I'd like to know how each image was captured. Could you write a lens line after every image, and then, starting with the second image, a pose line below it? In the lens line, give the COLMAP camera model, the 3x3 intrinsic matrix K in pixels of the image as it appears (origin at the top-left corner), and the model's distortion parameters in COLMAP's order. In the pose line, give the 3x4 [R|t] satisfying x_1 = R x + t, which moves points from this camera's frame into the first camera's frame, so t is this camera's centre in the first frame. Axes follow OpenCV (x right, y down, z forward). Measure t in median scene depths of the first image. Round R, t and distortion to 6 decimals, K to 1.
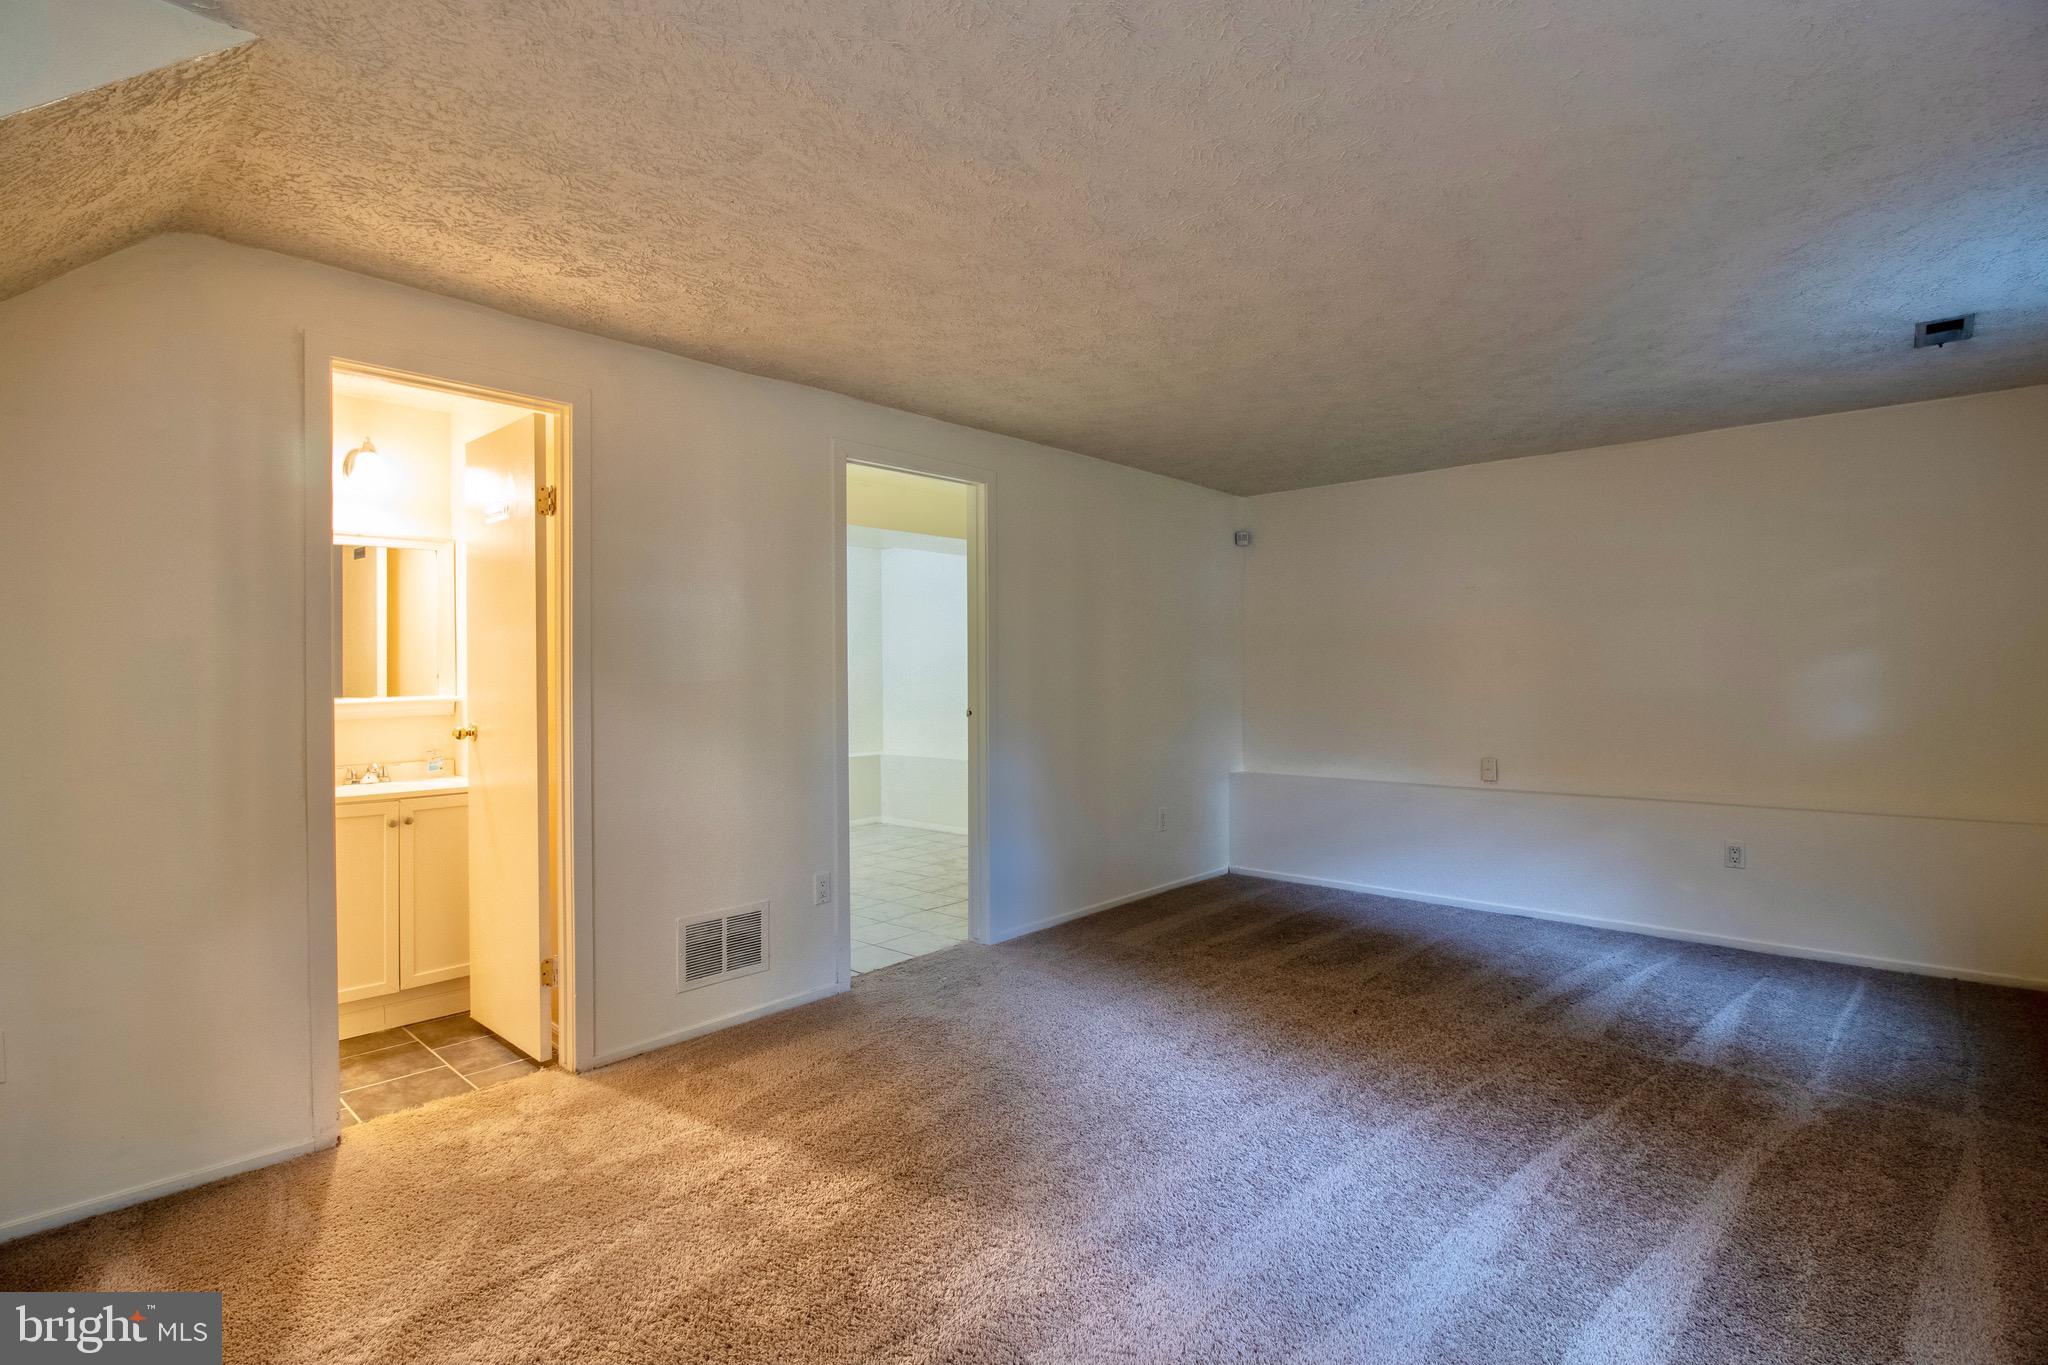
lens RADIAL K [[974.8, 0, 1021.0], [0, 974.8, 684.8], [0, 0, 1]] dist [0.001241, -0.011181]
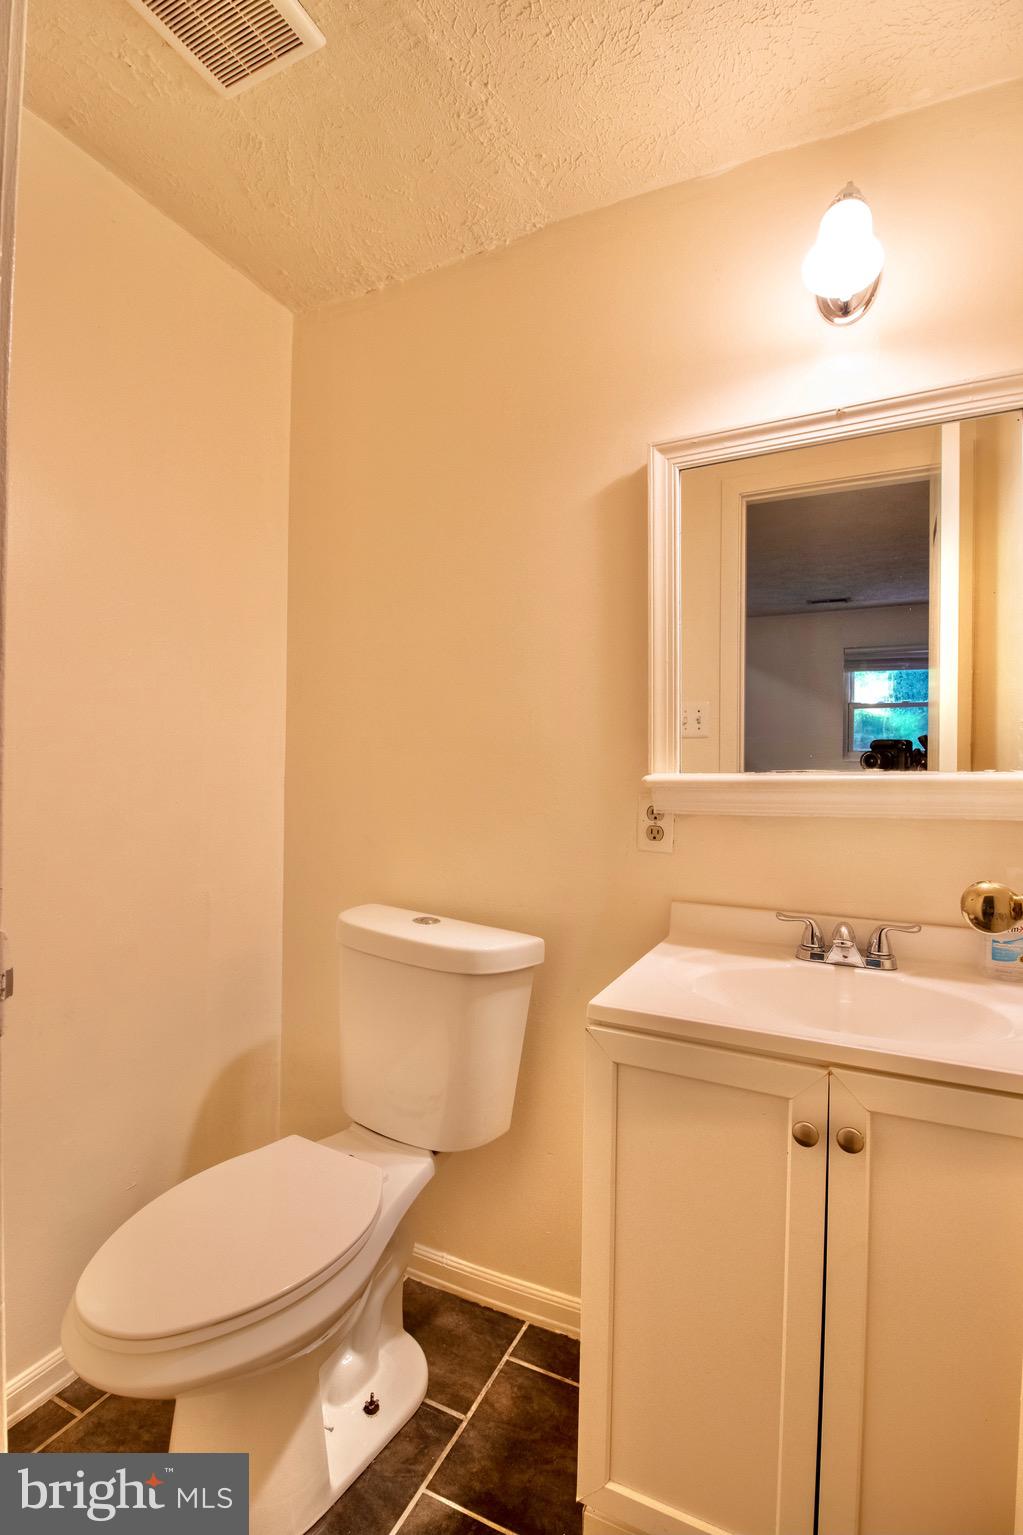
lens RADIAL K [[730.6, 0, 510.1], [0, 730.6, 770.7], [0, 0, 1]] dist [0.001241, -0.011181]
pose [[0.265189, 0.008063, -0.964163, -0.424537], [-0.010547, 0.999929, 0.005461, 0.015107], [0.964139, 0.008720, 0.265256, 0.823063]]
